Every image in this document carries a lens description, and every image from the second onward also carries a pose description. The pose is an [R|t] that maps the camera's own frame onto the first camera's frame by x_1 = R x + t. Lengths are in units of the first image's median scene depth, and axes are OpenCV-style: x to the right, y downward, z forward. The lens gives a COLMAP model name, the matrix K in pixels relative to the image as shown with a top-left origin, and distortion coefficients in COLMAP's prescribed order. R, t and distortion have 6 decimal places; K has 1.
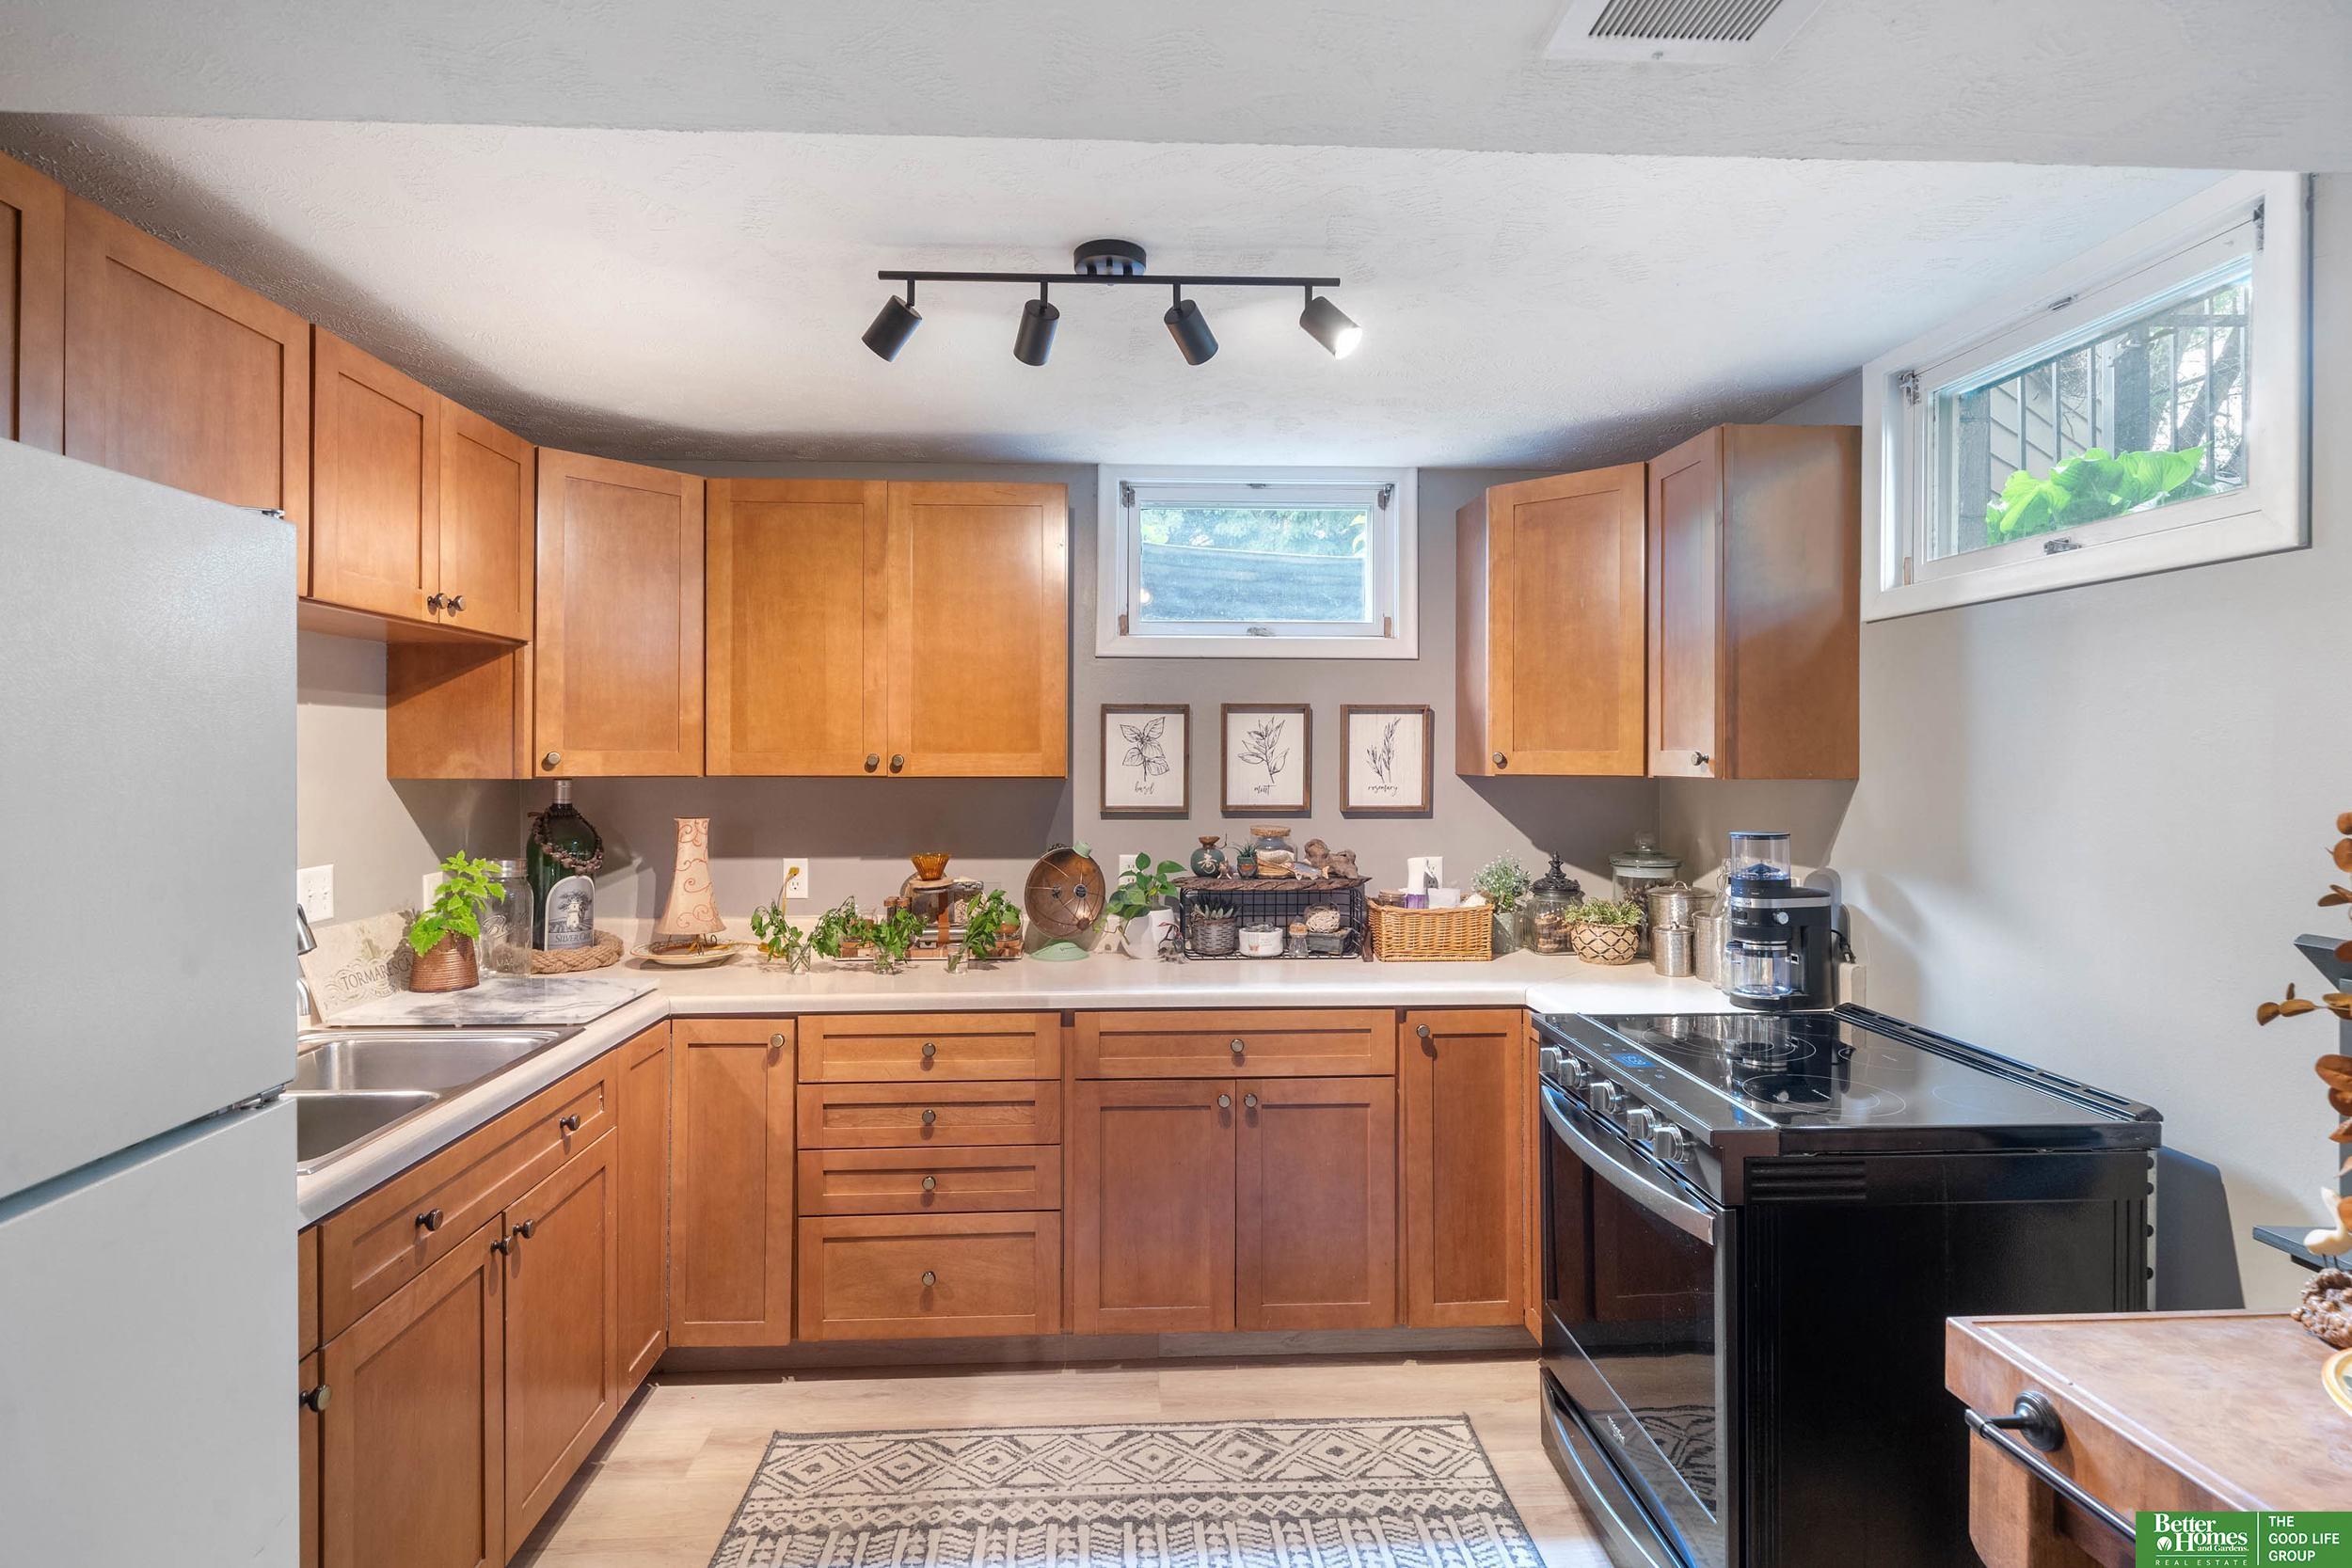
lens RADIAL K [[1195.6, 0, 1169.0], [0, 1195.6, 756.4], [0, 0, 1]] dist [-0.001553, -0.000119]
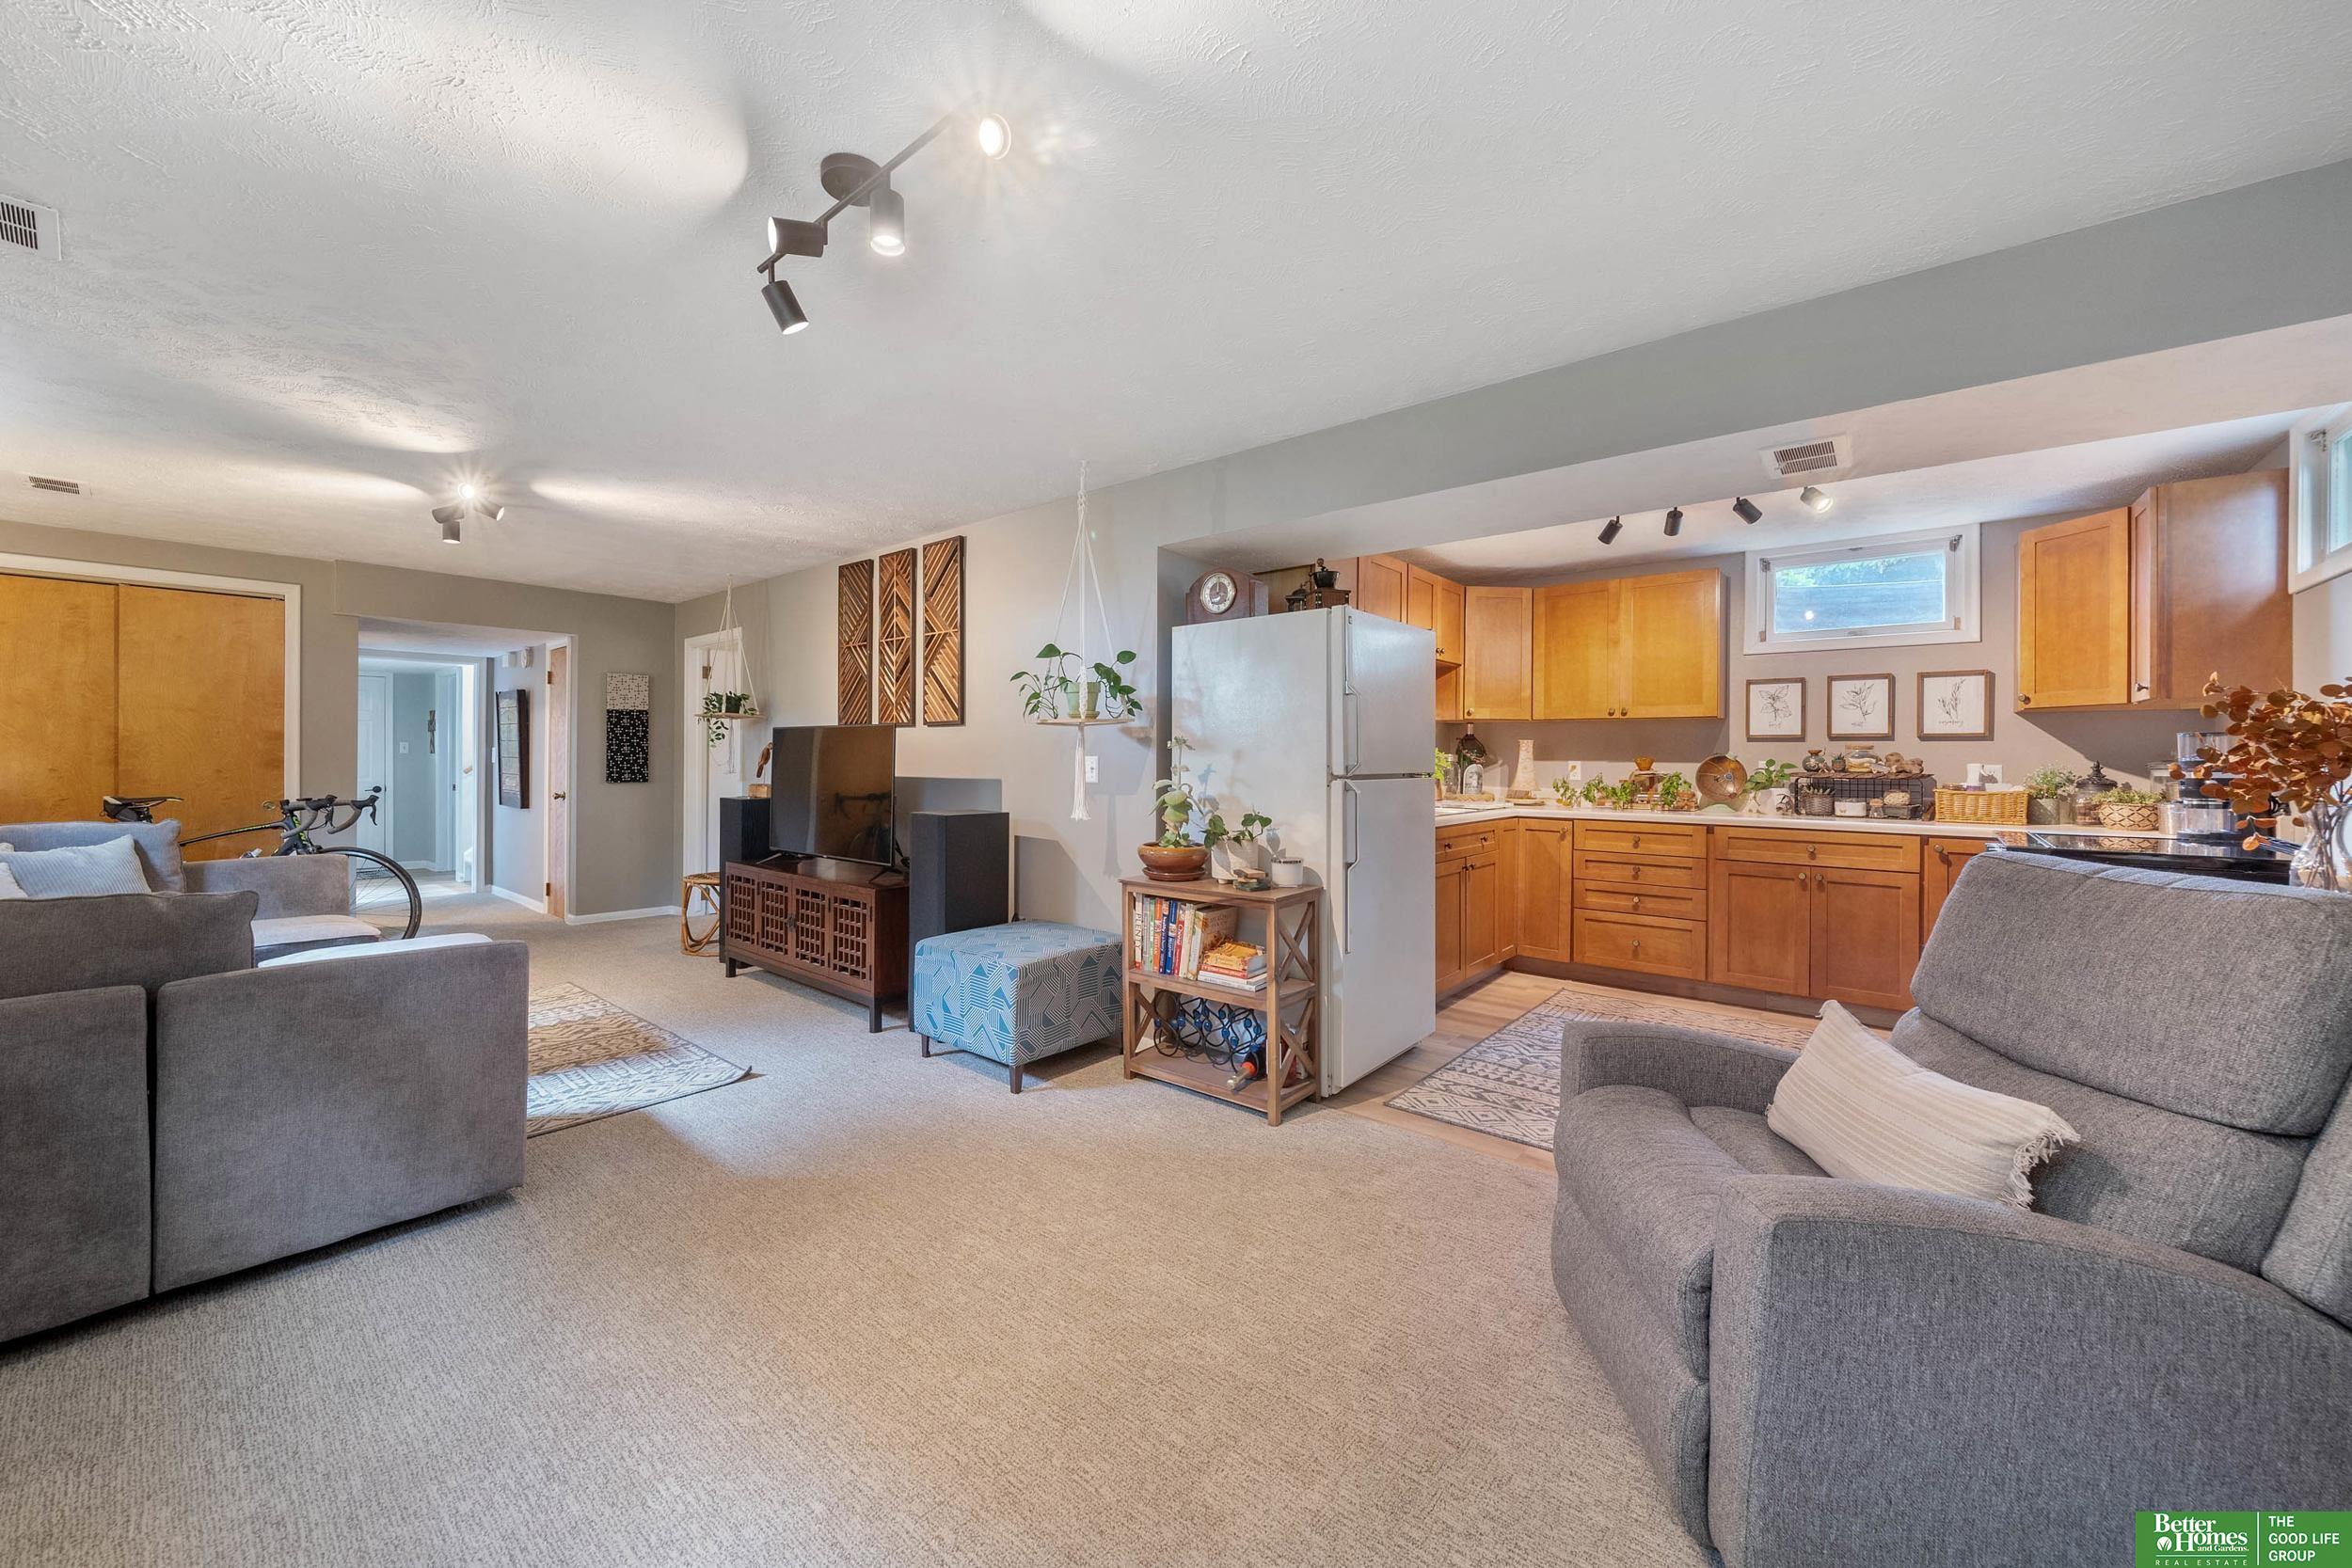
lens RADIAL K [[895.2, 0, 1158.4], [0, 895.2, 755.7], [0, 0, 1]] dist [-0.000824, -0.000037]
pose [[0.731232, 0.002690, -0.682124, 0.241130], [-0.003878, 0.999992, -0.000214, 0.084032], [0.682118, 0.002802, 0.731237, -0.694426]]
